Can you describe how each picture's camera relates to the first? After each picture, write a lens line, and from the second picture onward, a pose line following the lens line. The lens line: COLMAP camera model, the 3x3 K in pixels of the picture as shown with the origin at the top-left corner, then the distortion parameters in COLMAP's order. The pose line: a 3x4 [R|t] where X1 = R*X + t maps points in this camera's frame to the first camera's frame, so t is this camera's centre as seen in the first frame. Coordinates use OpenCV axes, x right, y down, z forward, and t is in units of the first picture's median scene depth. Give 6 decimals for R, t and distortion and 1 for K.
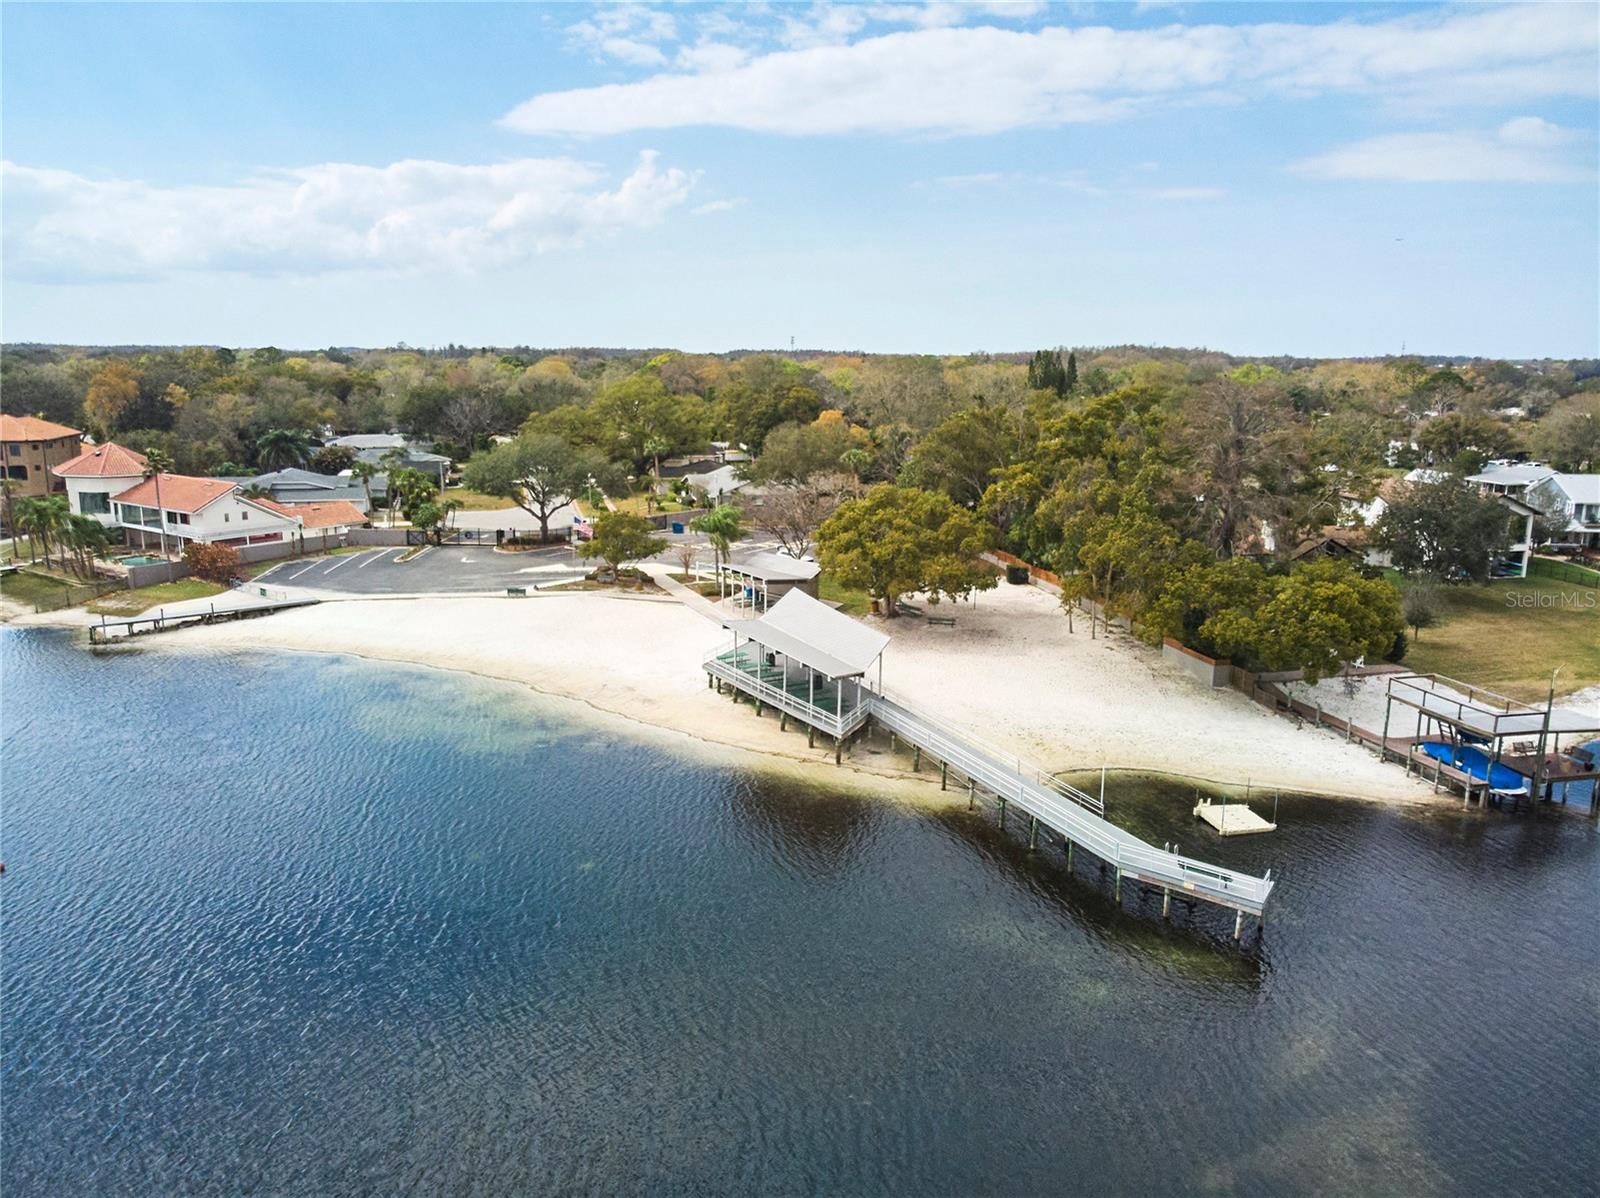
lens RADIAL K [[1133.1, 0, 798.9], [0, 1133.1, 599.7], [0, 0, 1]] dist [-0.001434, -0.002747]
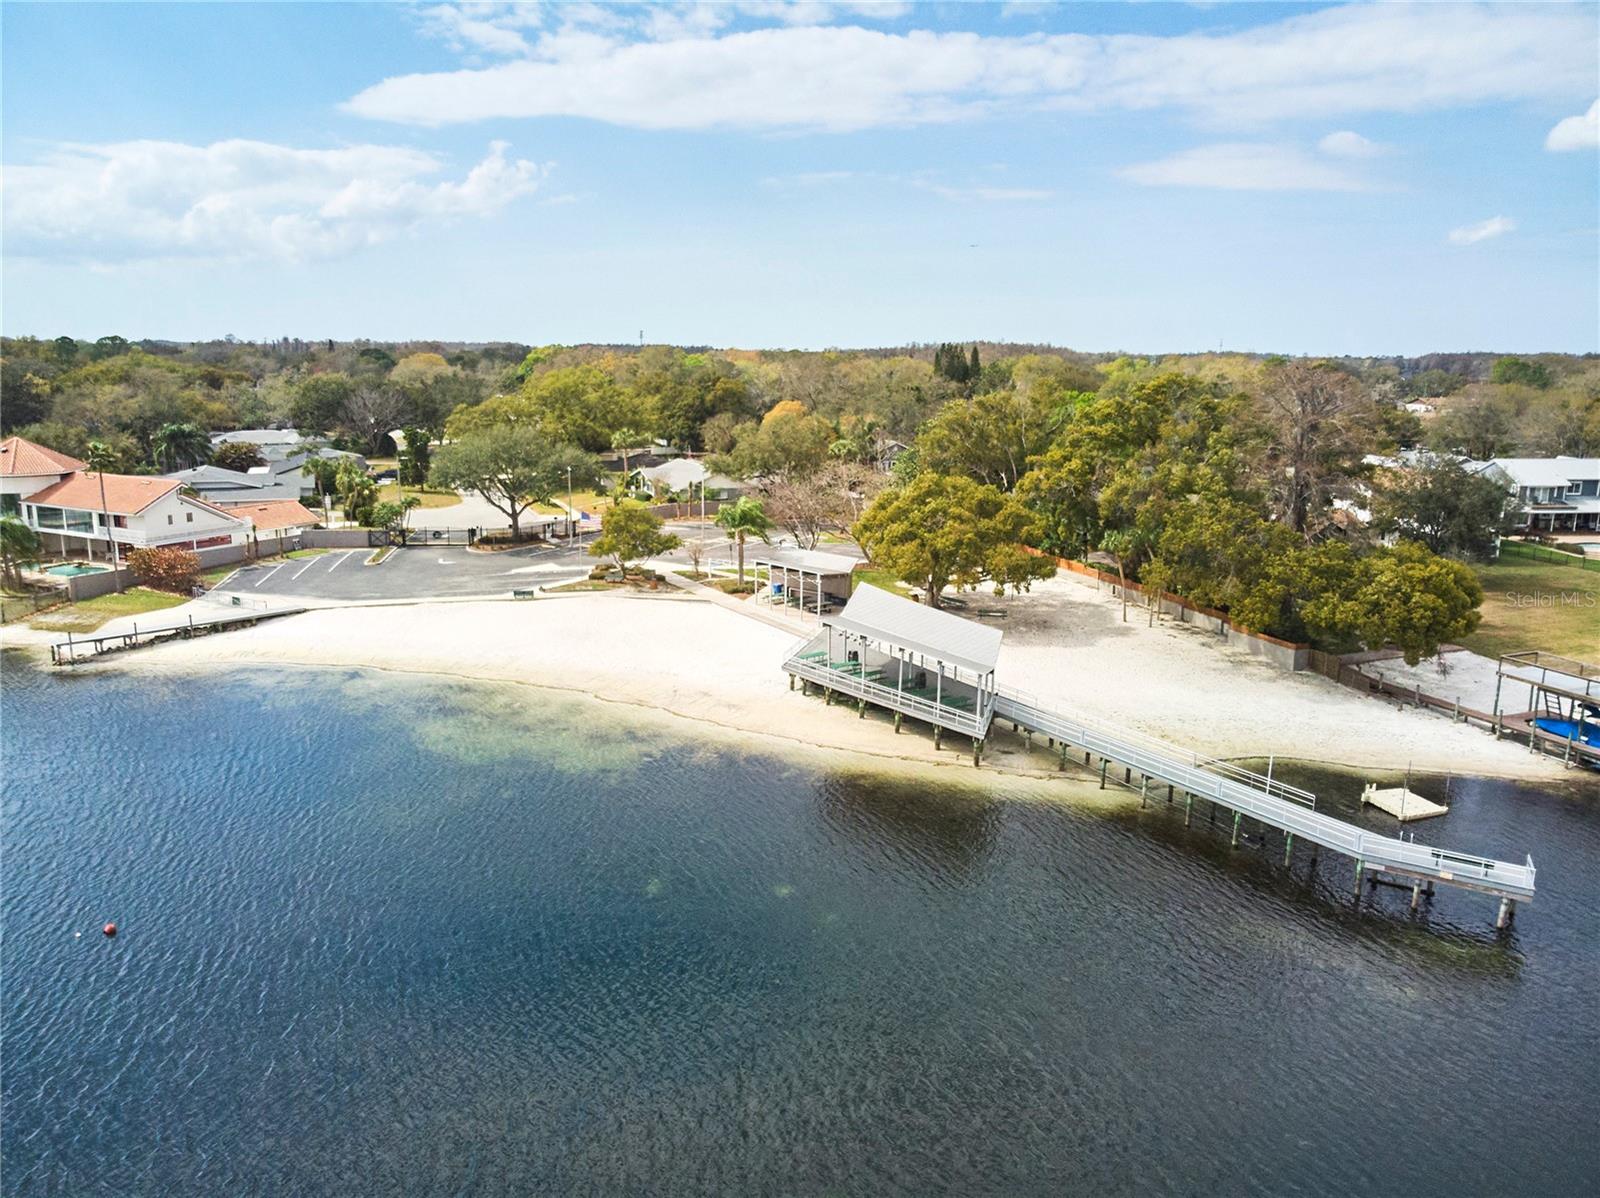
lens RADIAL K [[1133.1, 0, 791.3], [0, 1133.1, 577.0], [0, 0, 1]] dist [-0.001434, -0.002747]
pose [[0.990622, -0.022823, 0.134708, -0.158883], [0.024902, 0.999595, -0.013767, -0.002512], [-0.134339, 0.016992, 0.990790, 0.048966]]
